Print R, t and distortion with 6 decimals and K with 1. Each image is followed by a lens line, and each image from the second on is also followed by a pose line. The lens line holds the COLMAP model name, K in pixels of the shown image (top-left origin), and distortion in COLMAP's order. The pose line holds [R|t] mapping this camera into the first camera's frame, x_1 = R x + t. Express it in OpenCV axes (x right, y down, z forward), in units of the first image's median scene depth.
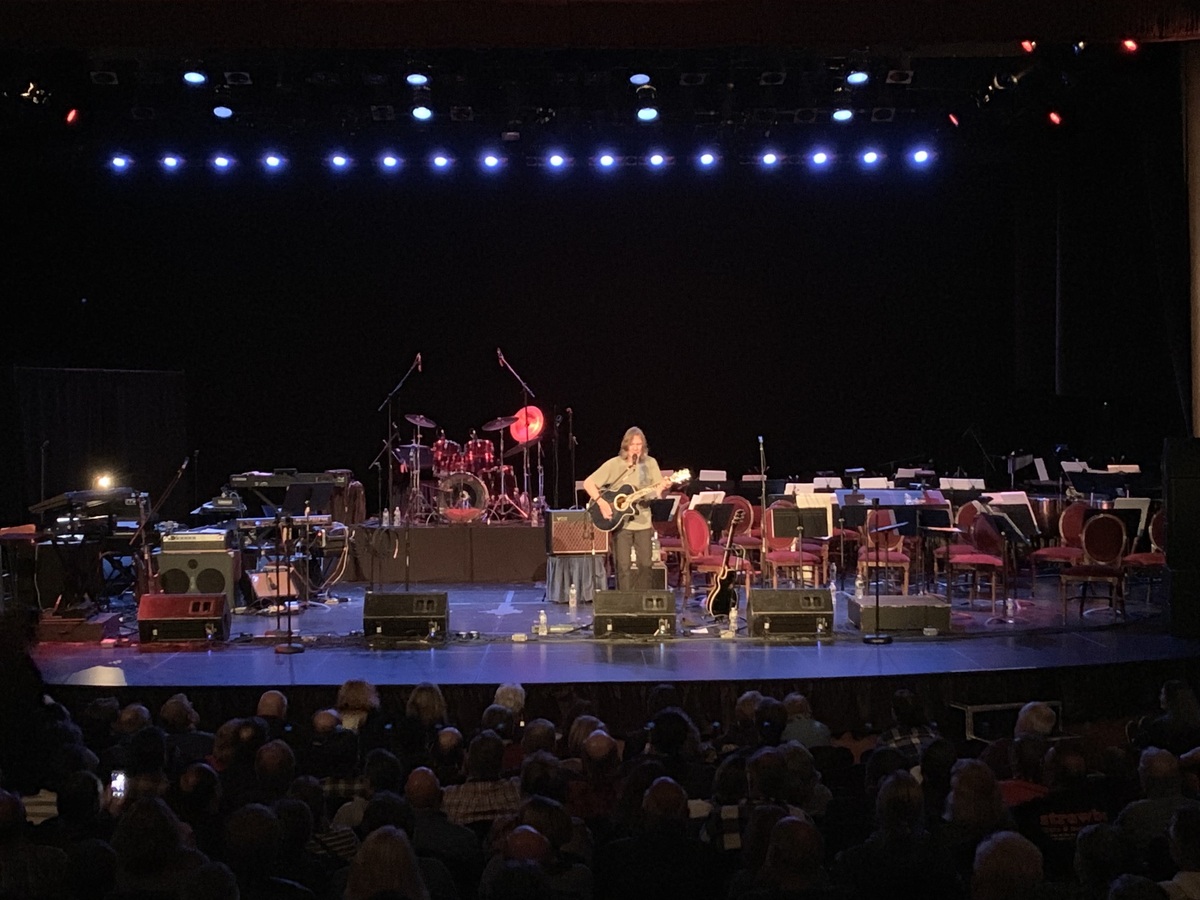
lens RADIAL K [[1969.3, 0, 597.6], [0, 1969.3, 449.3], [0, 0, 1]] dist [0.196415, 0.000000]
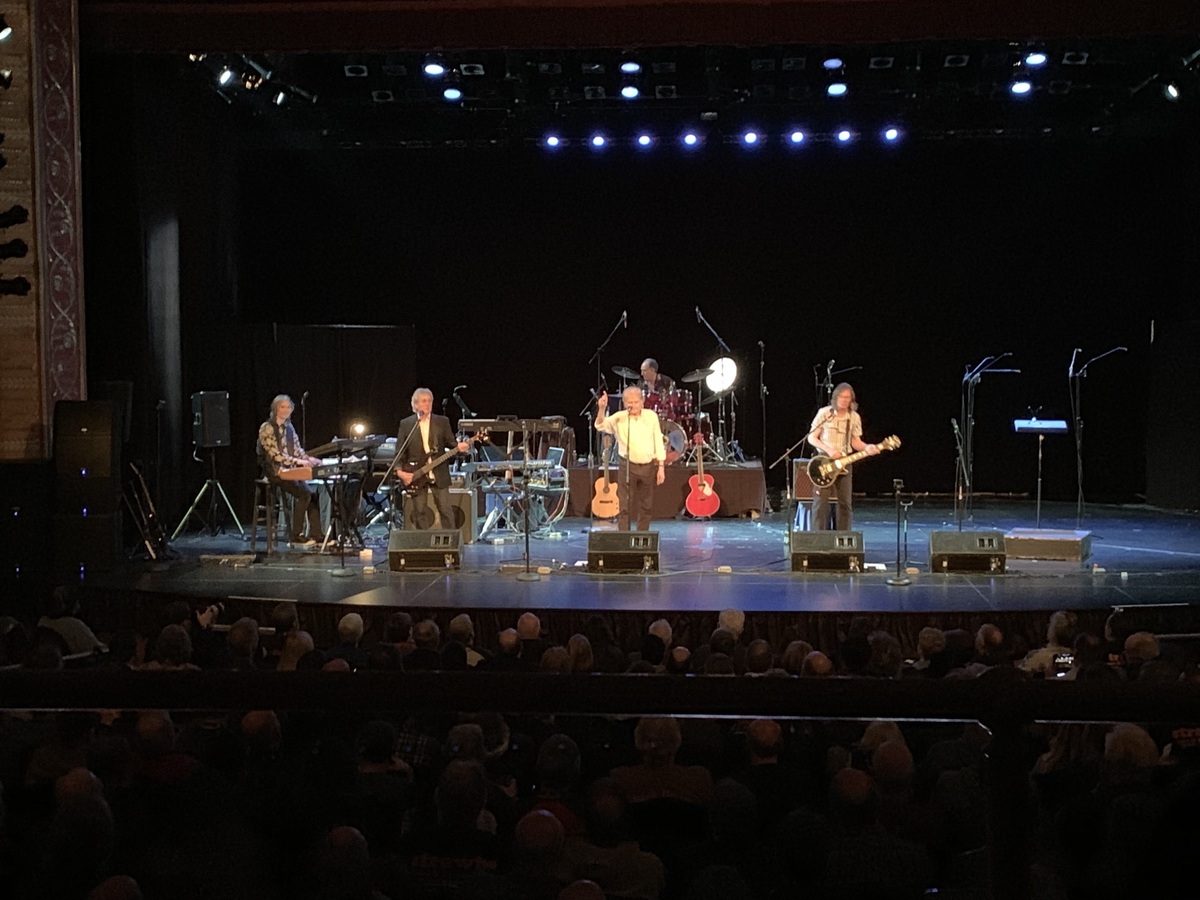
lens RADIAL K [[1969.3, 0, 591.7], [0, 1969.3, 447.6], [0, 0, 1]] dist [0.196415, 0.000000]
pose [[0.996125, 0.007676, -0.087618, -0.013268], [-0.004448, 0.999306, 0.036978, -0.014591], [0.087841, -0.036445, 0.995468, -0.115677]]
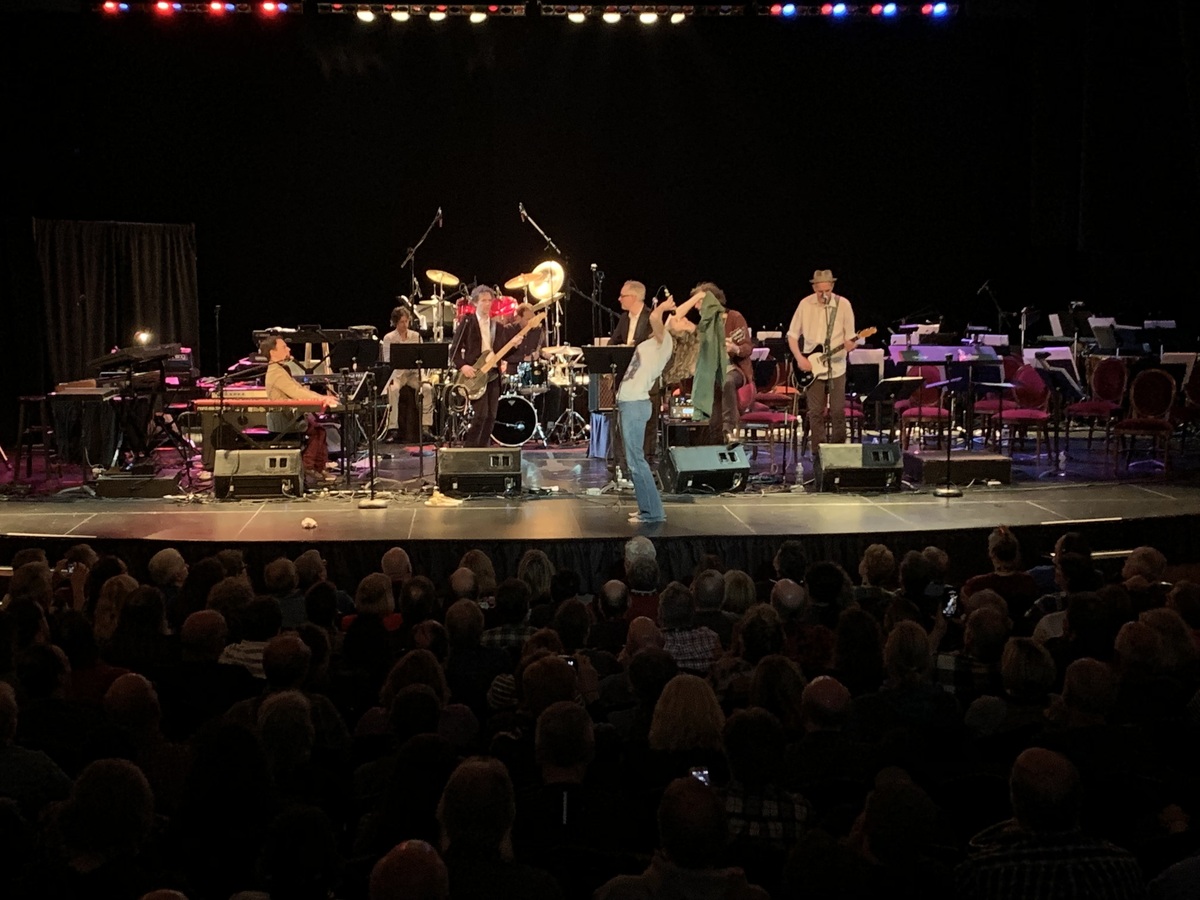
lens RADIAL K [[1969.3, 0, 604.7], [0, 1969.3, 446.2], [0, 0, 1]] dist [0.196415, 0.000000]
pose [[0.997766, -0.002957, 0.066745, -0.083304], [-0.001747, 0.997525, 0.070295, 0.000620], [-0.066788, -0.070255, 0.995291, -0.000565]]
